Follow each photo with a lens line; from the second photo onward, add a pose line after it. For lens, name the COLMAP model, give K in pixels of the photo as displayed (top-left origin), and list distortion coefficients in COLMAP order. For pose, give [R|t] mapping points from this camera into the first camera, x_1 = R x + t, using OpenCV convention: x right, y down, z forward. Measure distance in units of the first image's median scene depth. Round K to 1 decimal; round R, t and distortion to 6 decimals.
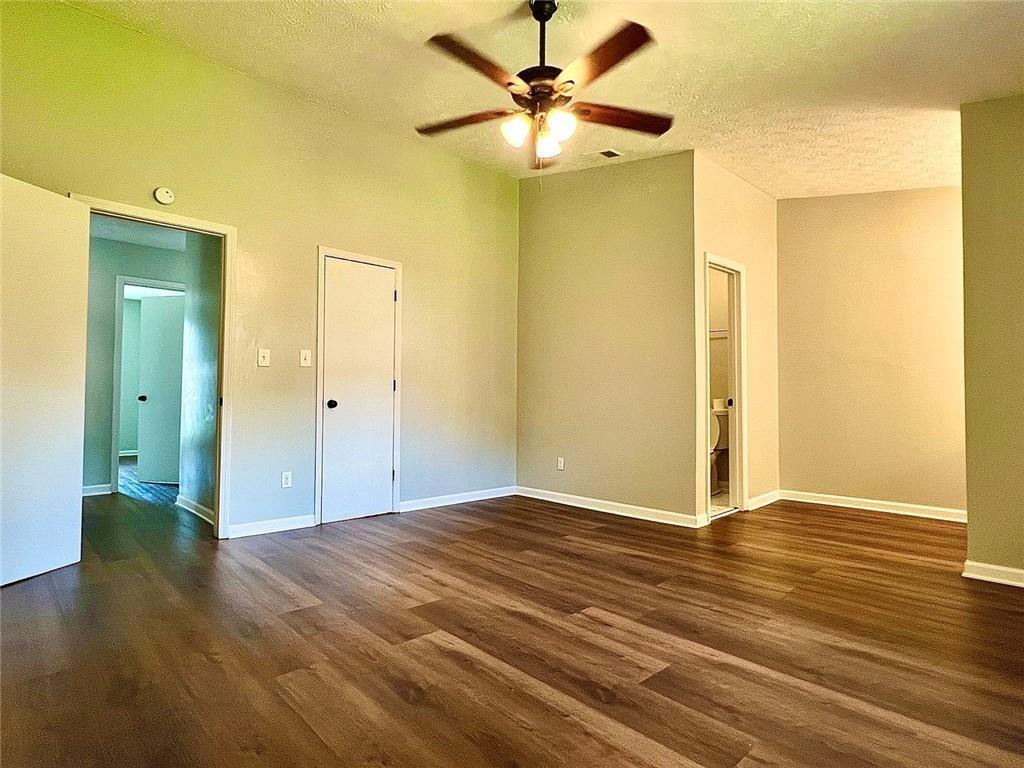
lens RADIAL K [[545.9, 0, 510.4], [0, 545.9, 383.6], [0, 0, 1]] dist [0.006384, -0.000004]
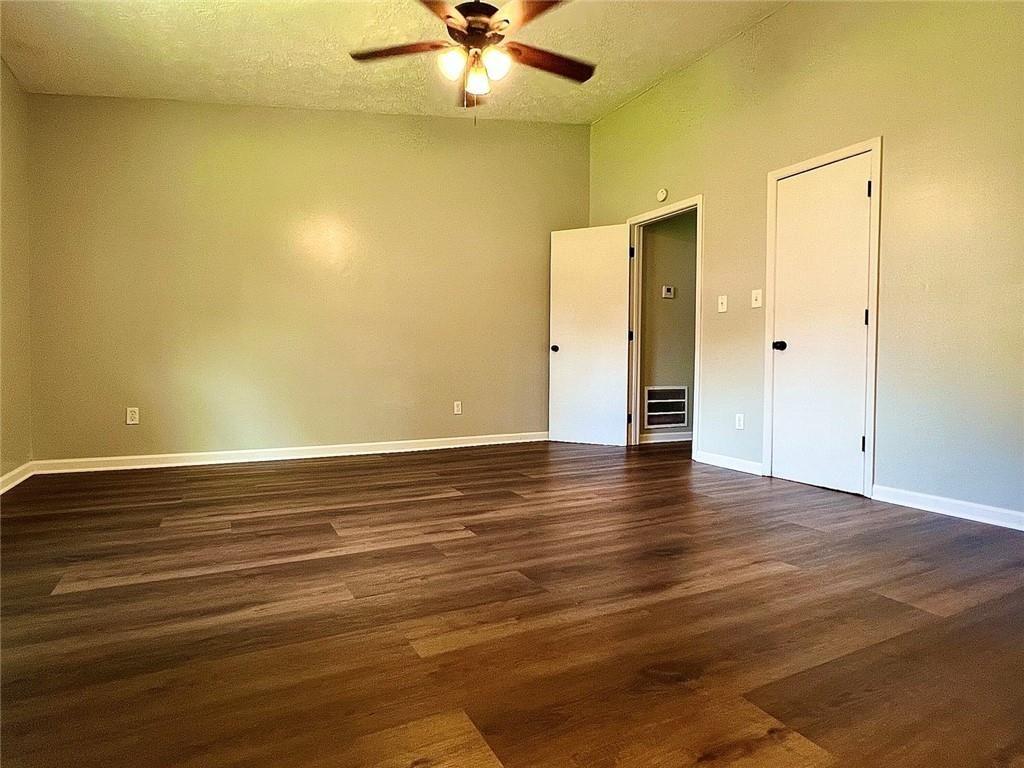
lens RADIAL K [[545.9, 0, 509.4], [0, 545.9, 380.7], [0, 0, 1]] dist [0.006384, -0.000004]
pose [[-0.253333, 0.017518, -0.967220, 1.046566], [0.009961, 0.999830, 0.015500, 0.123661], [0.967328, -0.005708, -0.253465, 1.292253]]
